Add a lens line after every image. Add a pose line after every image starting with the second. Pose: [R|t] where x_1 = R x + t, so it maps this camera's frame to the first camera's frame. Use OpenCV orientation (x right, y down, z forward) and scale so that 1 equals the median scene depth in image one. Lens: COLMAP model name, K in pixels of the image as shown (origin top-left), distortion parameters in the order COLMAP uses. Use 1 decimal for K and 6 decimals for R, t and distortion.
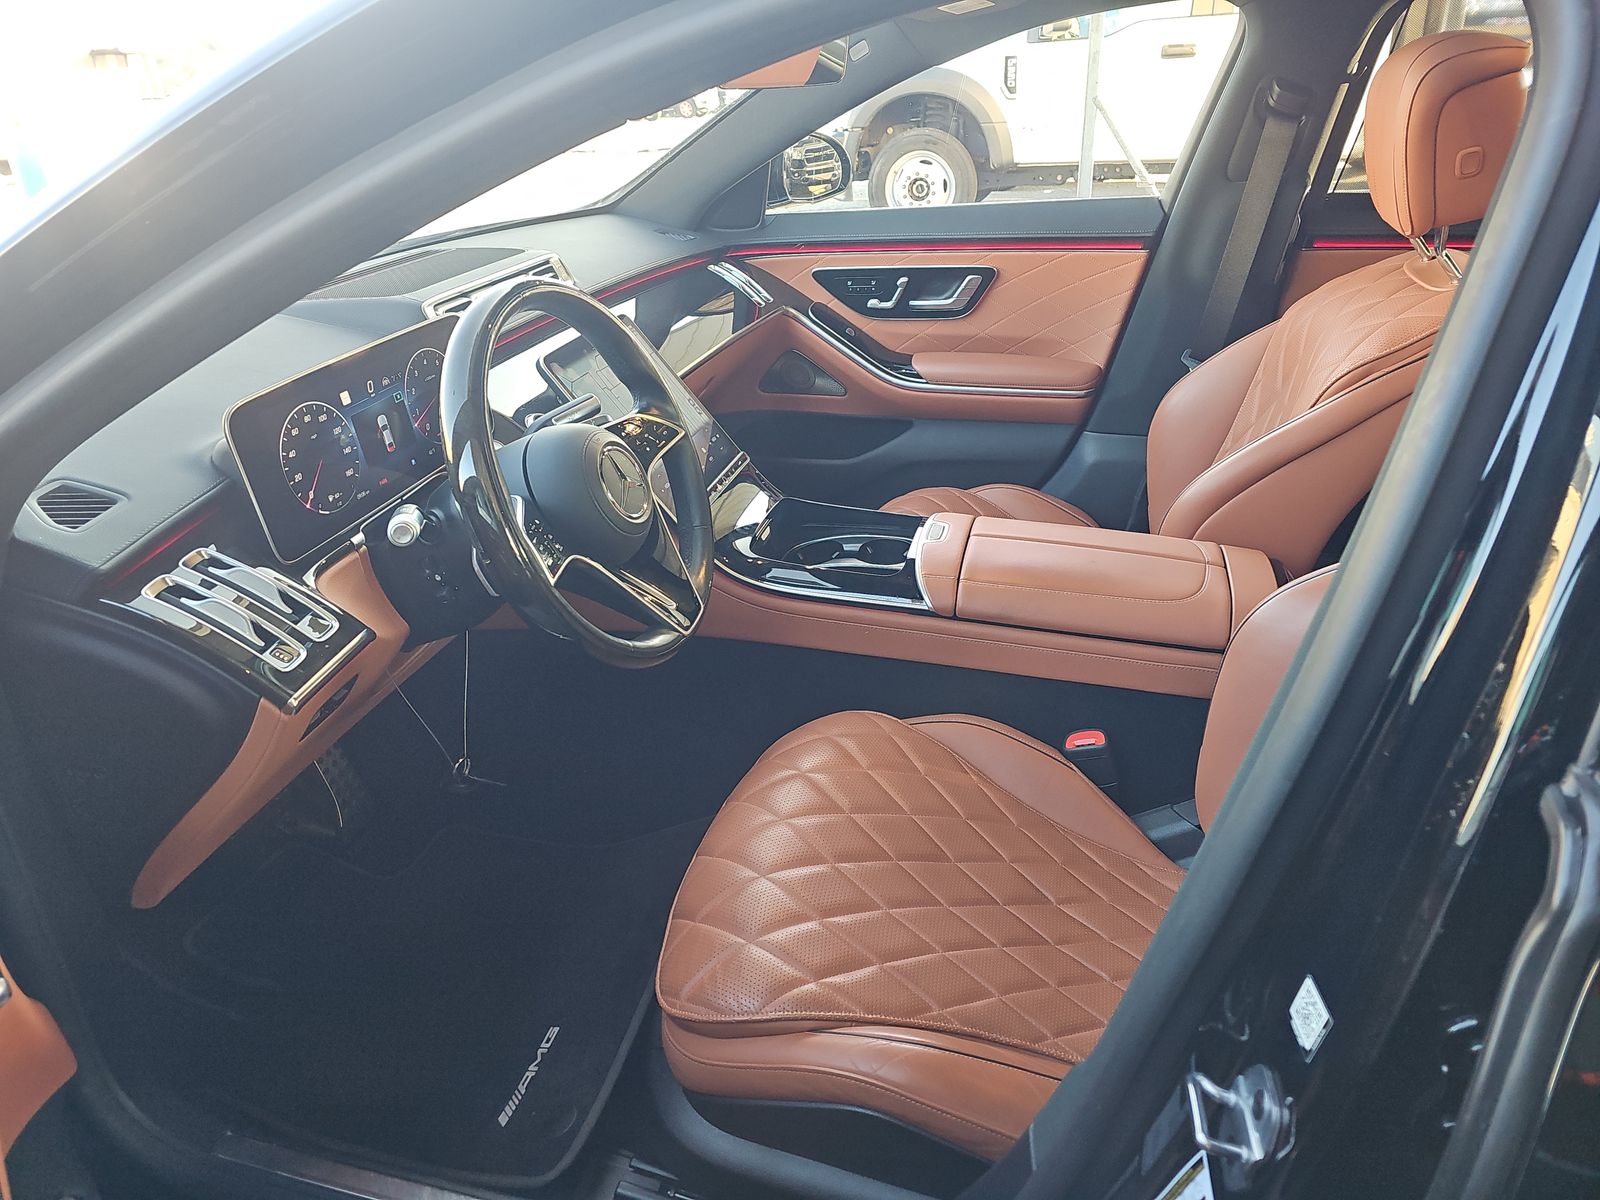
lens RADIAL K [[1075.1, 0, 802.5], [0, 1075.1, 593.1], [0, 0, 1]] dist [0.083539, -0.096711]
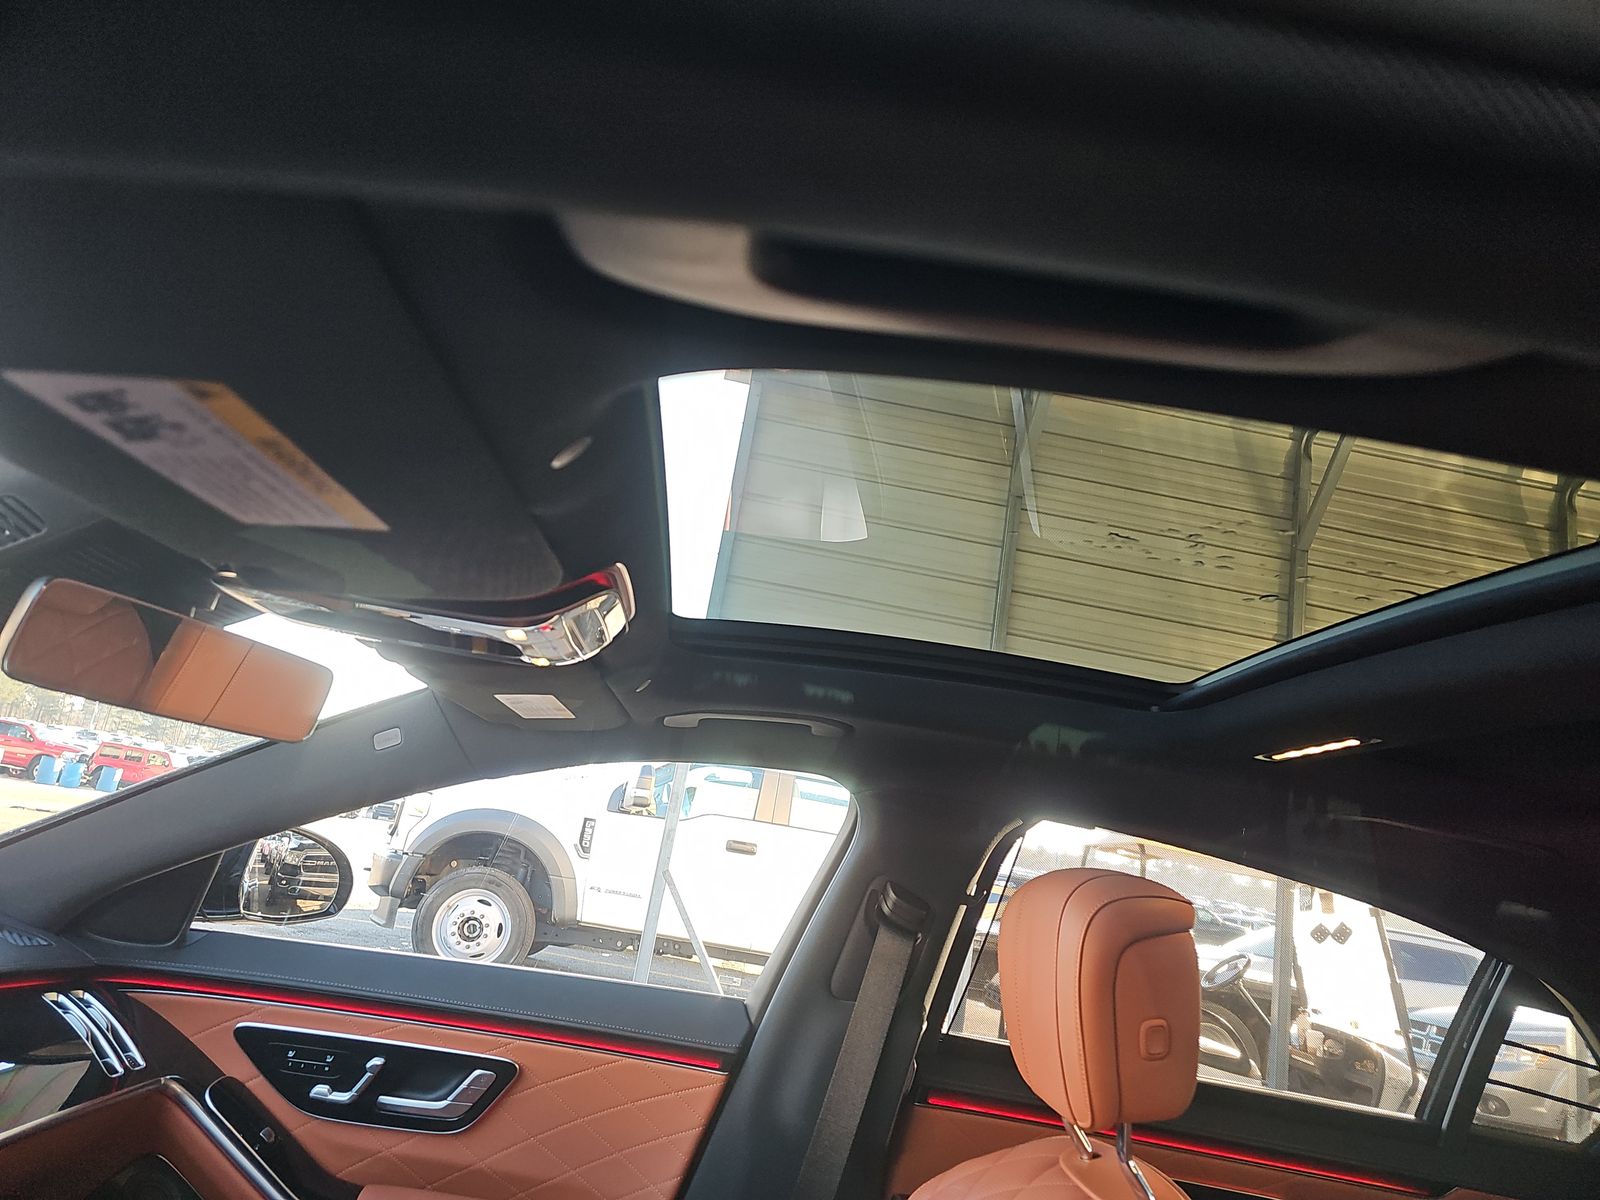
lens RADIAL K [[1075.1, 0, 802.5], [0, 1075.1, 593.1], [0, 0, 1]] dist [0.083539, -0.096711]
pose [[0.915261, 0.272940, 0.296312, 0.053033], [-0.029860, 0.779458, -0.625743, -0.098438], [-0.401753, 0.563870, 0.721557, 0.242542]]
